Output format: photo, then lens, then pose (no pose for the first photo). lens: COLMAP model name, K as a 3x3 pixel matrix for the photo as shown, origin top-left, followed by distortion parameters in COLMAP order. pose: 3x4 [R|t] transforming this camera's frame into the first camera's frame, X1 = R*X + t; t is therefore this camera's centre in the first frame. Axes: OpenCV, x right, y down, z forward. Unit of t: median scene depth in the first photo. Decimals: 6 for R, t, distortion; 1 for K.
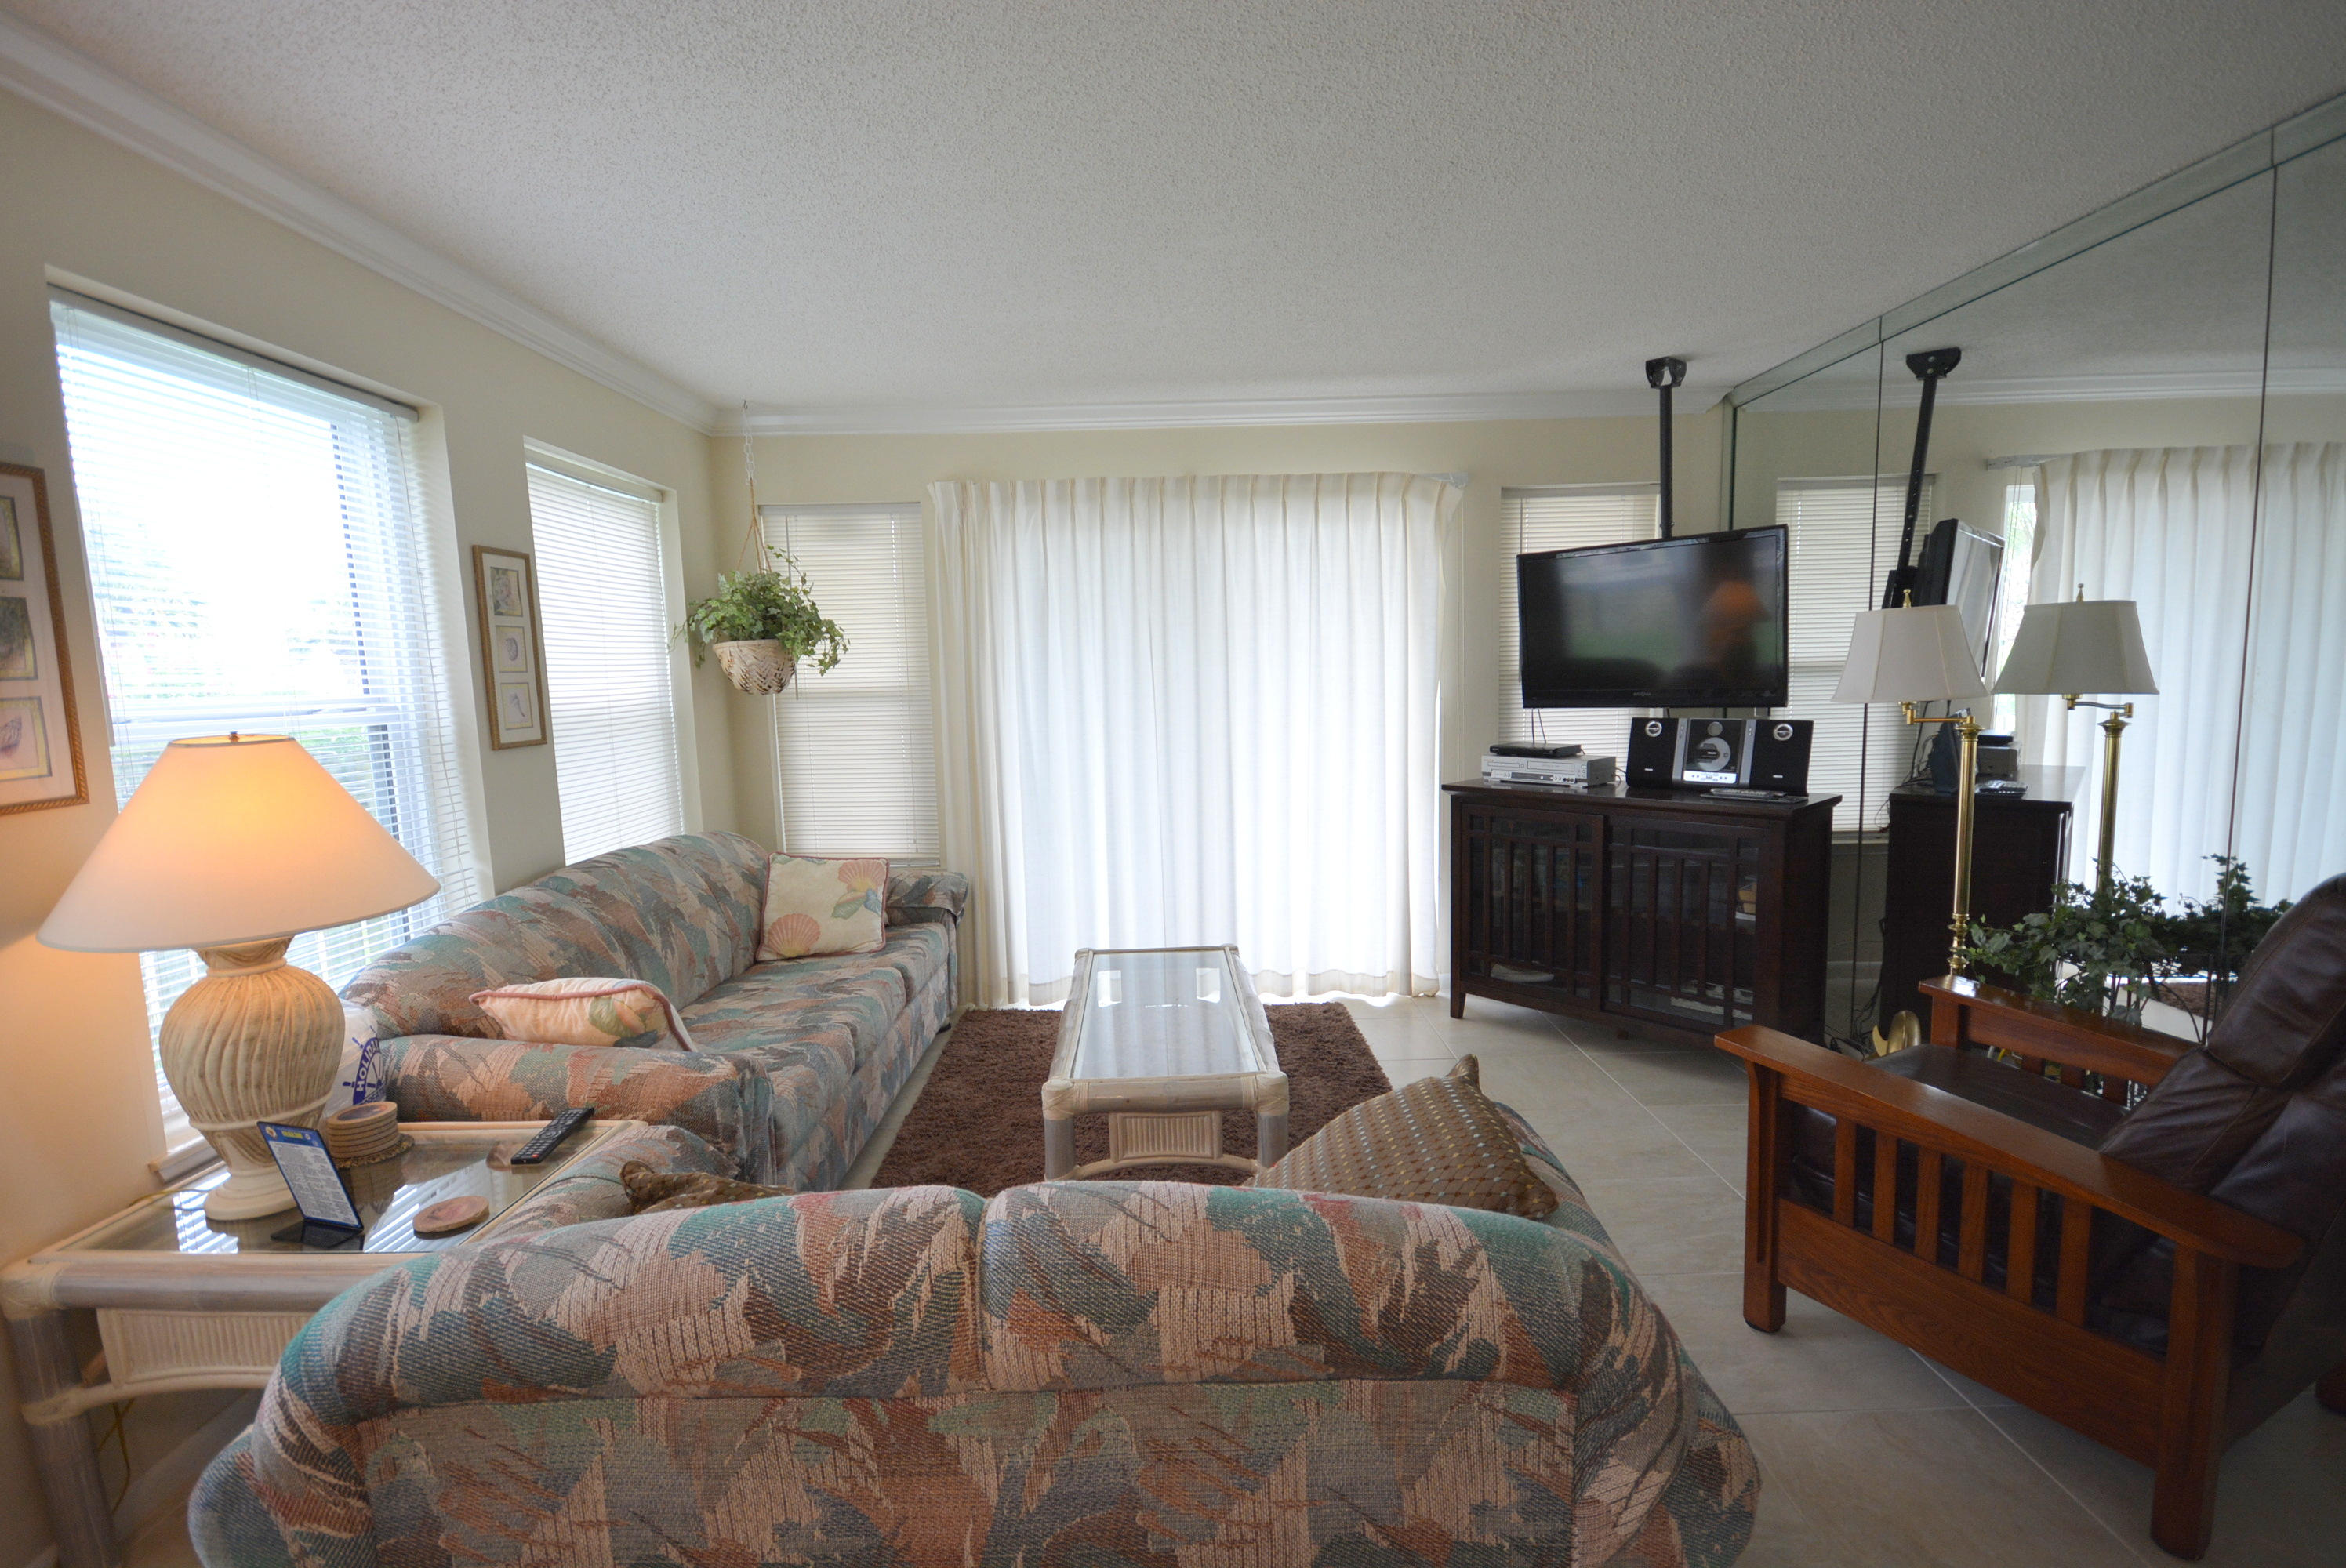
lens RADIAL K [[1115.7, 0, 1179.0], [0, 1115.7, 778.9], [0, 0, 1]] dist [0.001086, -0.000791]
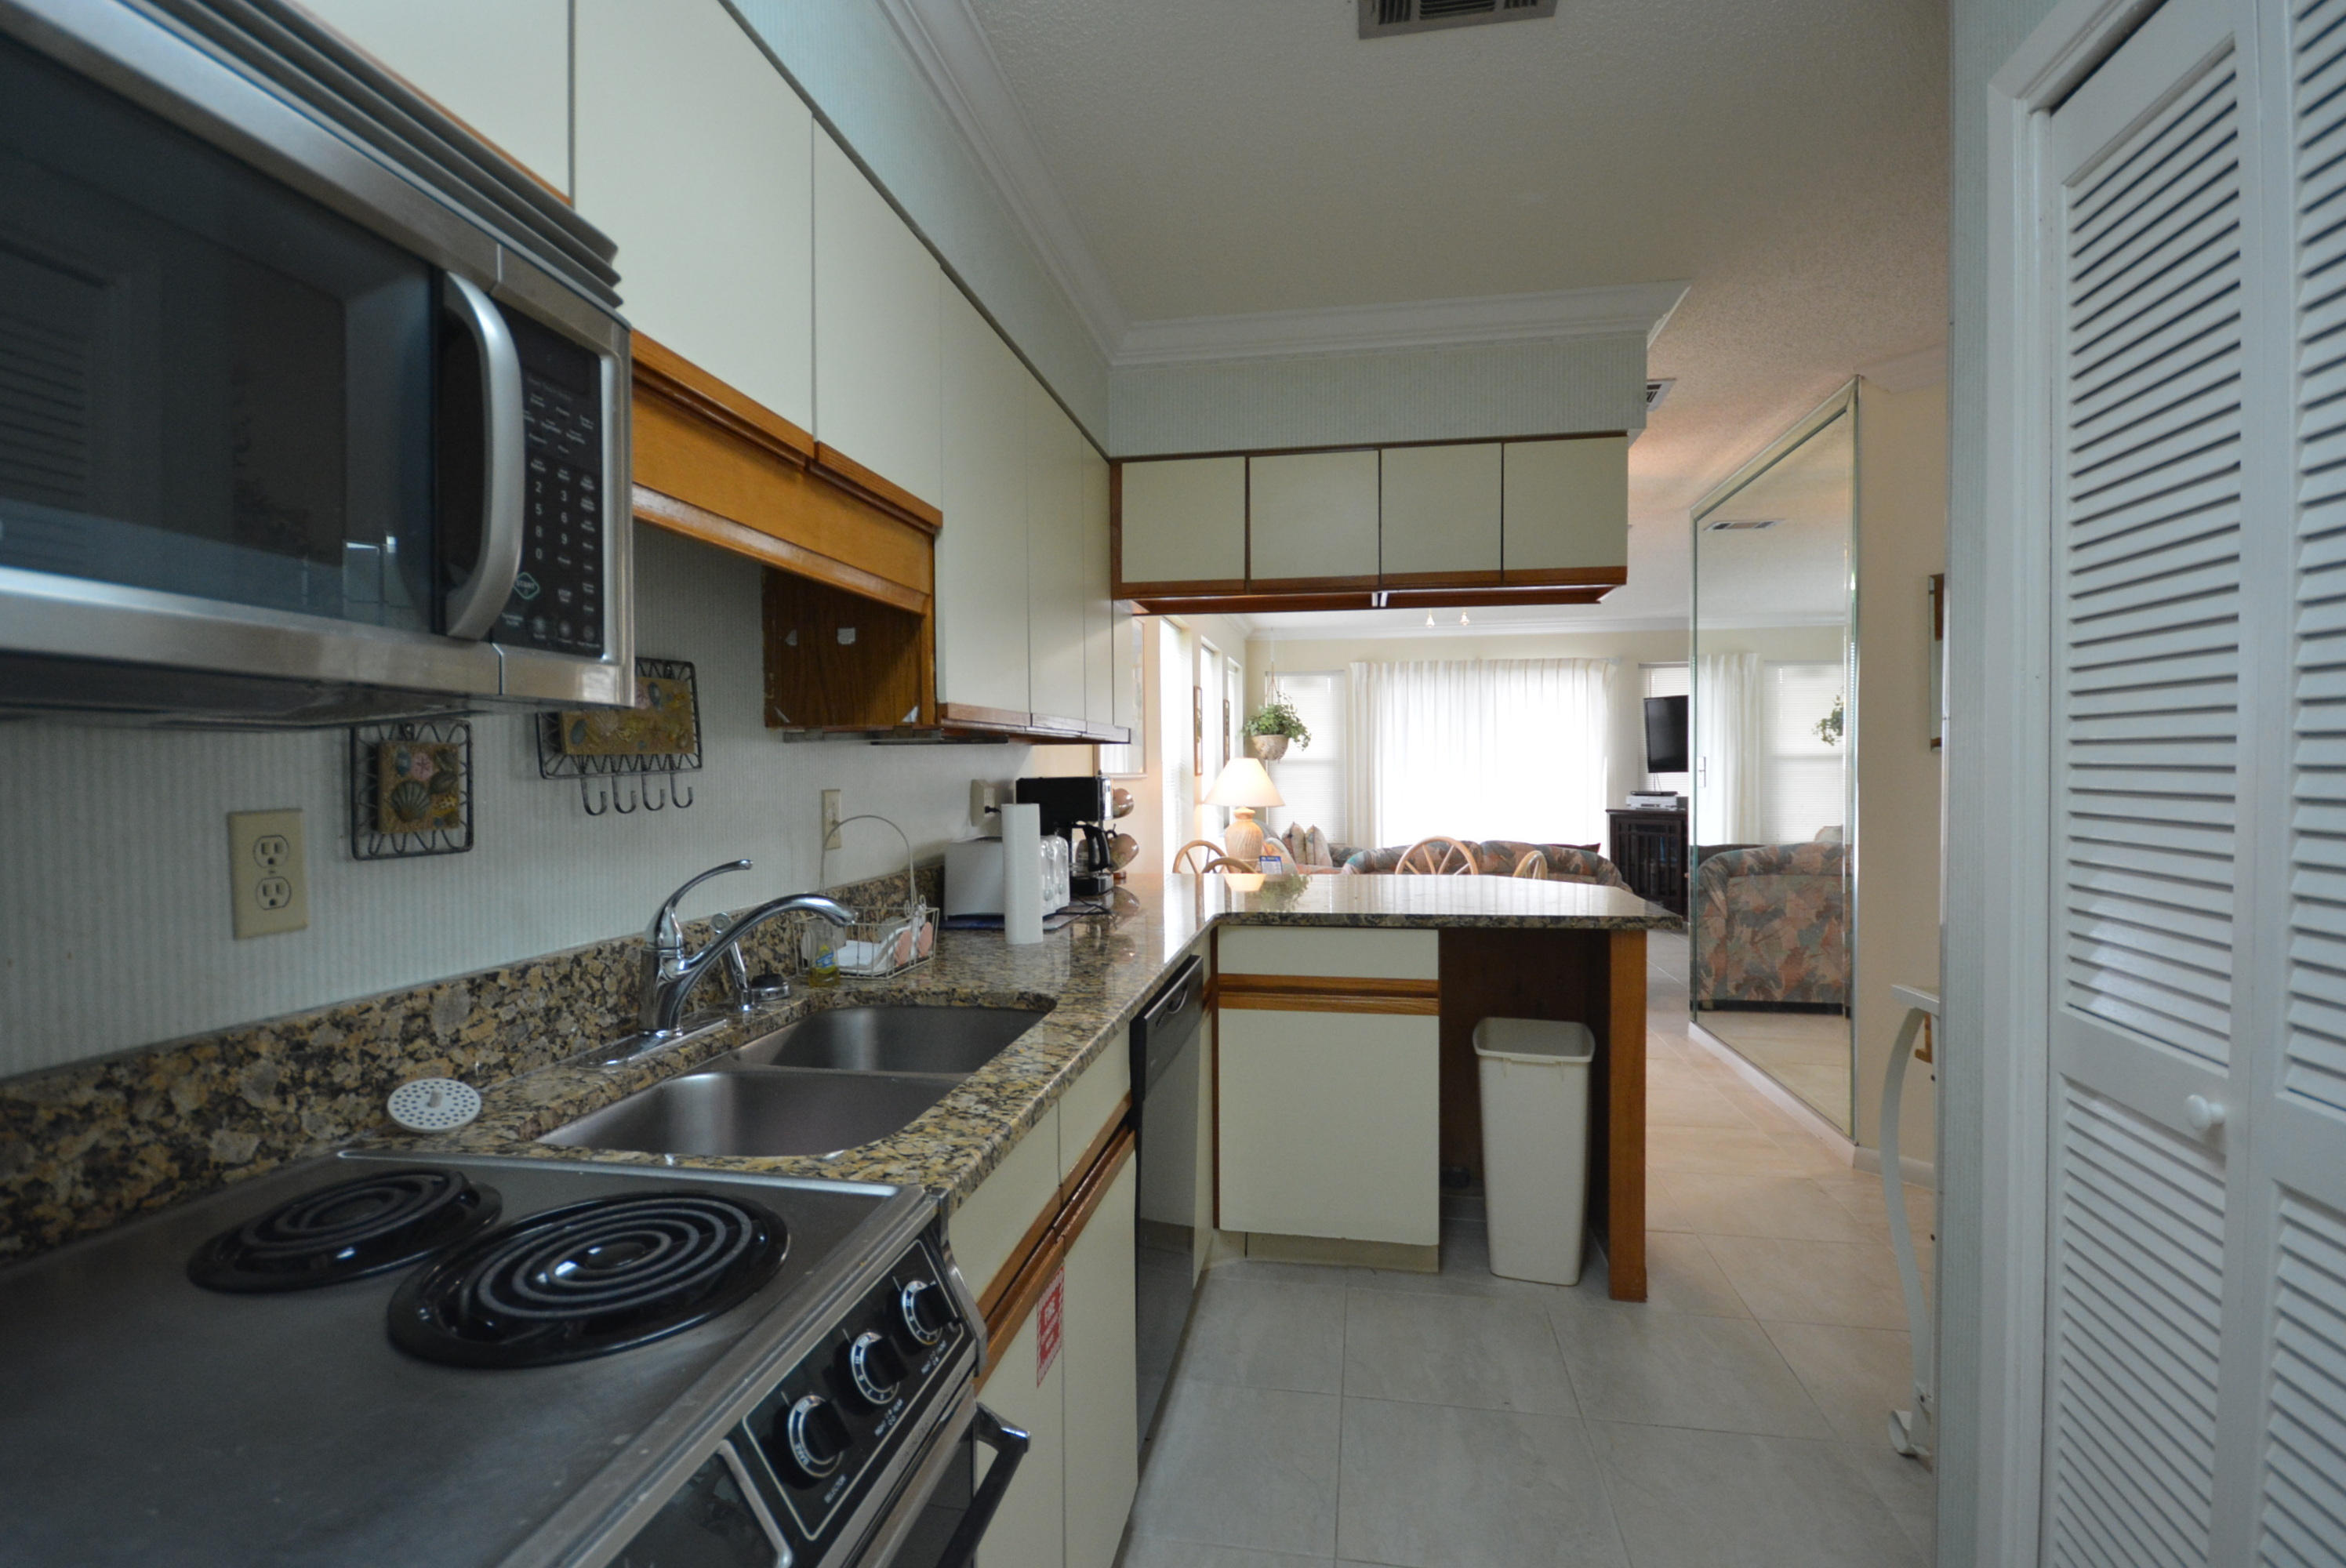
lens RADIAL K [[1092.8, 0, 1170.7], [0, 1092.8, 777.5], [0, 0, 1]] dist [0.007013, -0.001446]
pose [[0.984012, 0.018324, -0.177159, -0.216848], [-0.033358, 0.996052, -0.082263, 0.155549], [0.174952, 0.086858, 0.980738, -1.238585]]
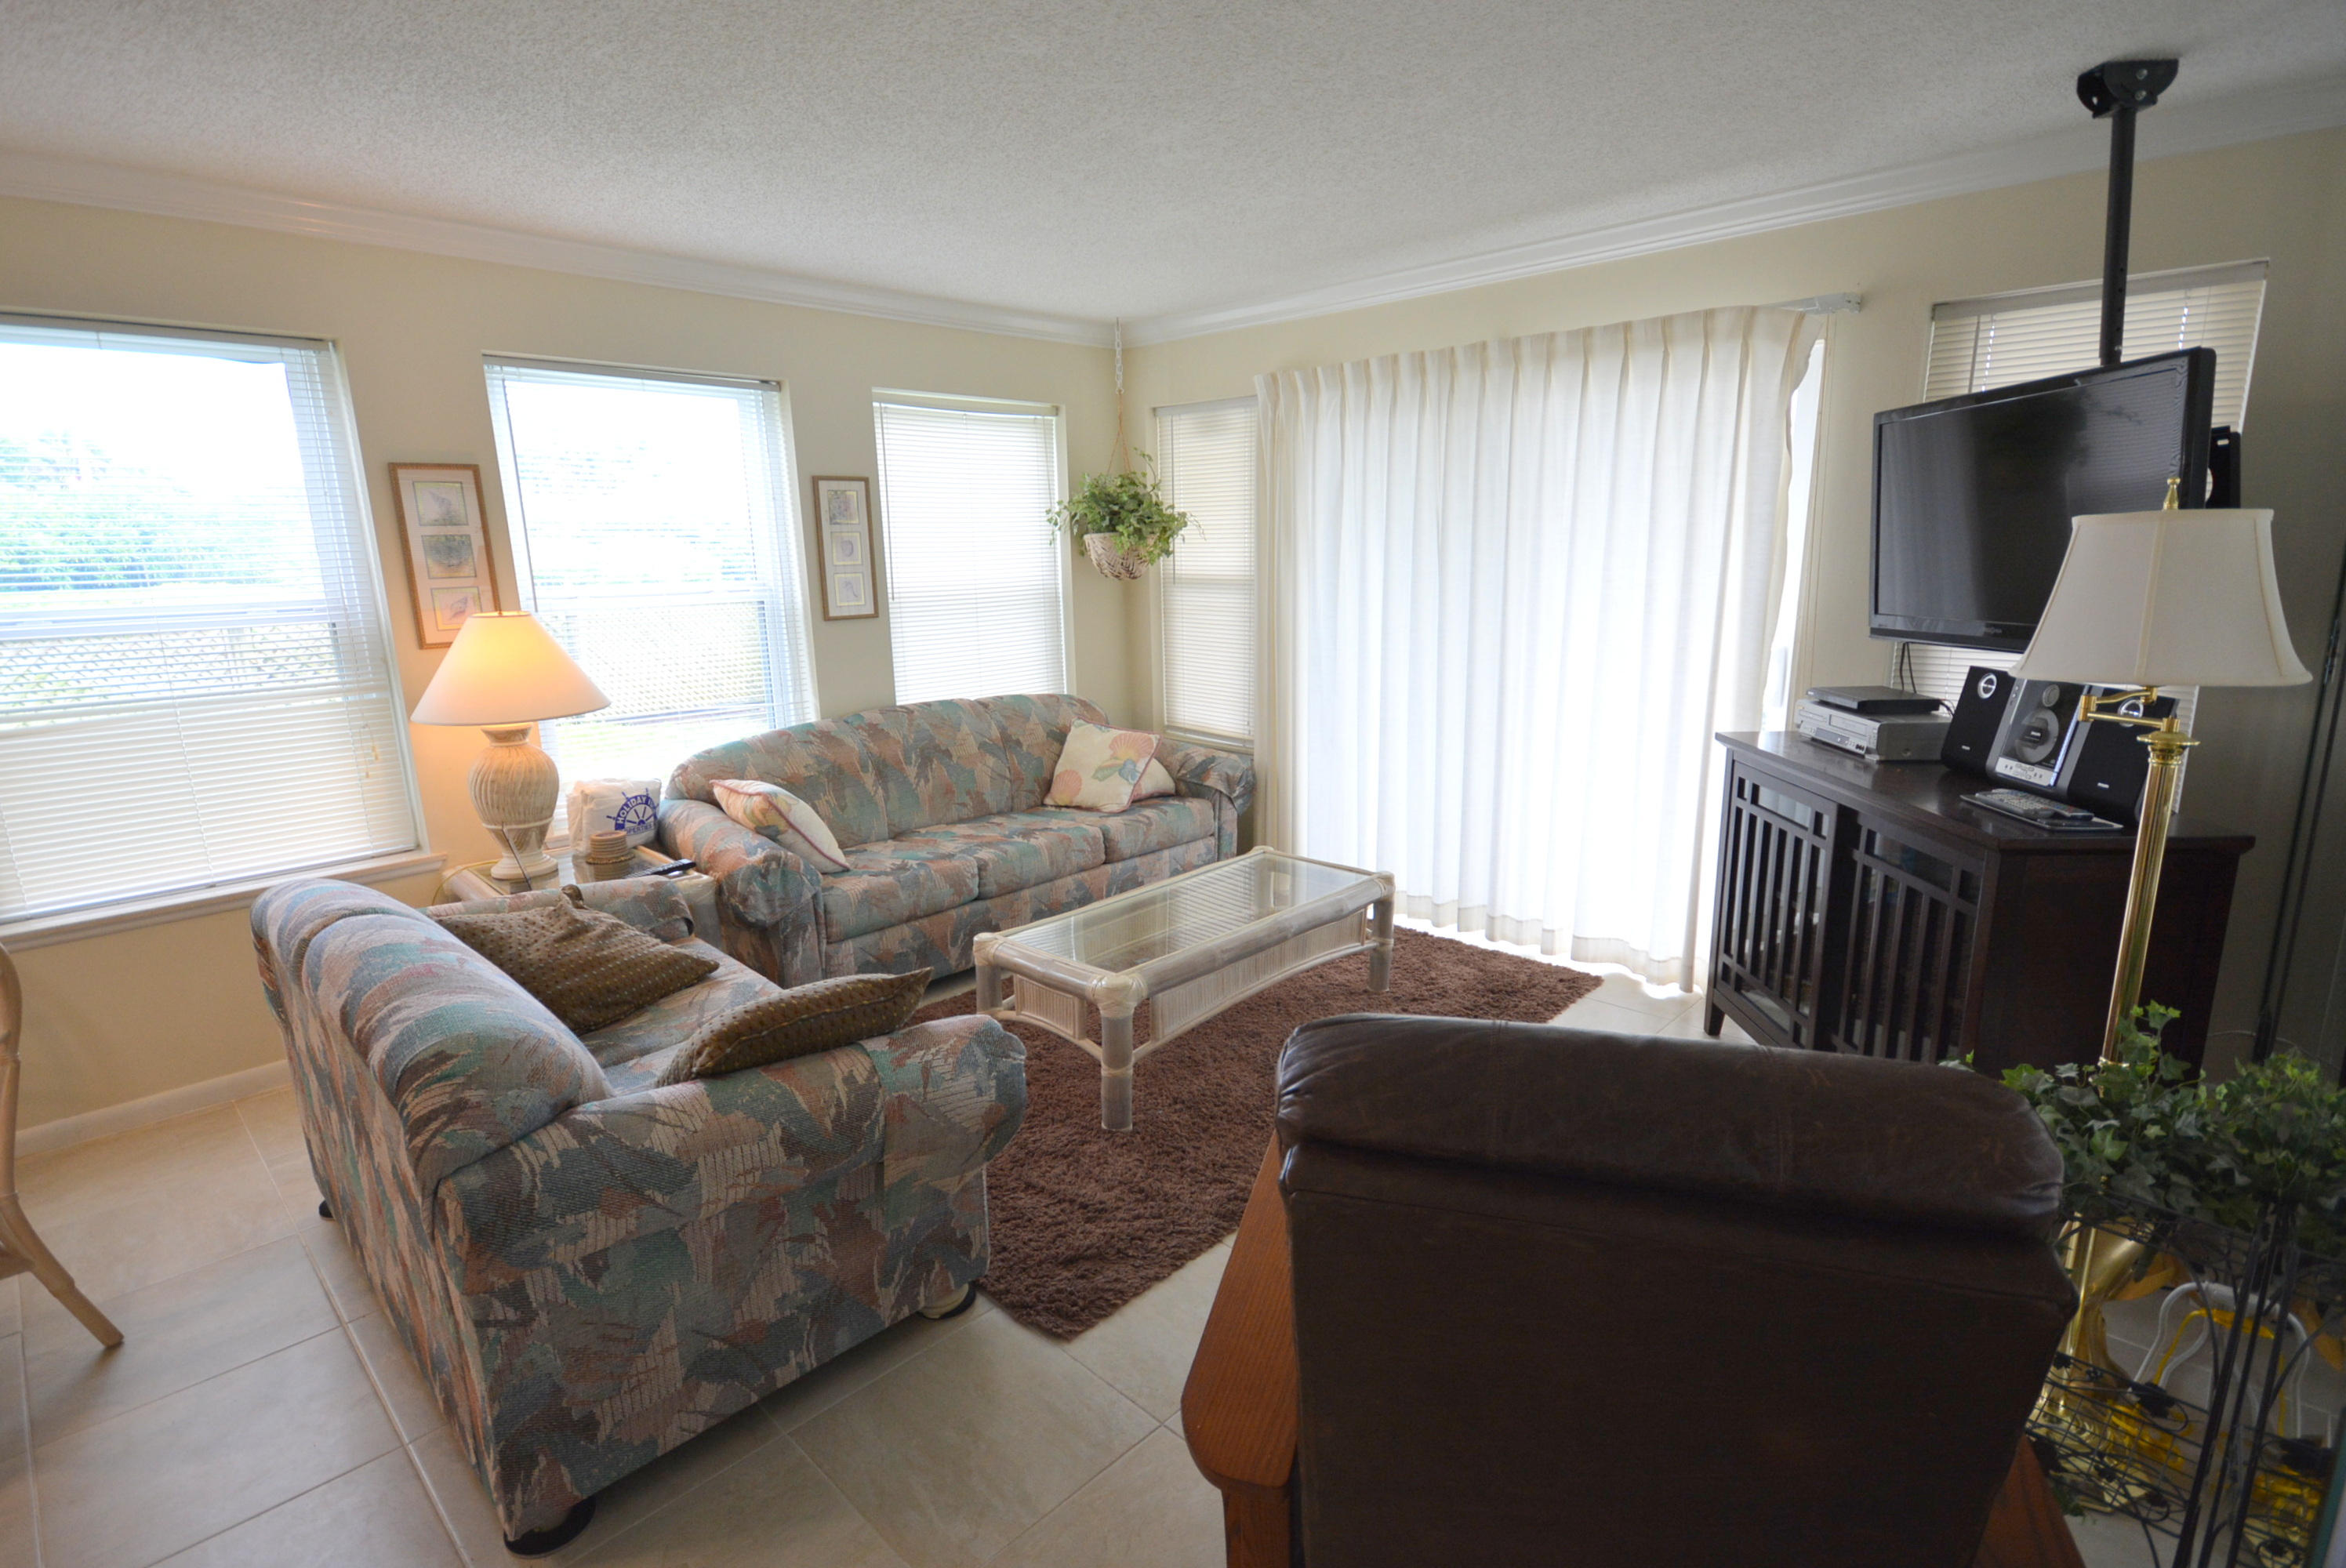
lens RADIAL K [[1115.7, 0, 1128.4], [0, 1115.7, 807.3], [0, 0, 1]] dist [0.001086, -0.000791]
pose [[0.713138, 0.171945, -0.679609, 0.523252], [-0.070587, 0.982139, 0.174417, -0.053913], [0.697461, -0.076412, 0.712538, 0.180056]]
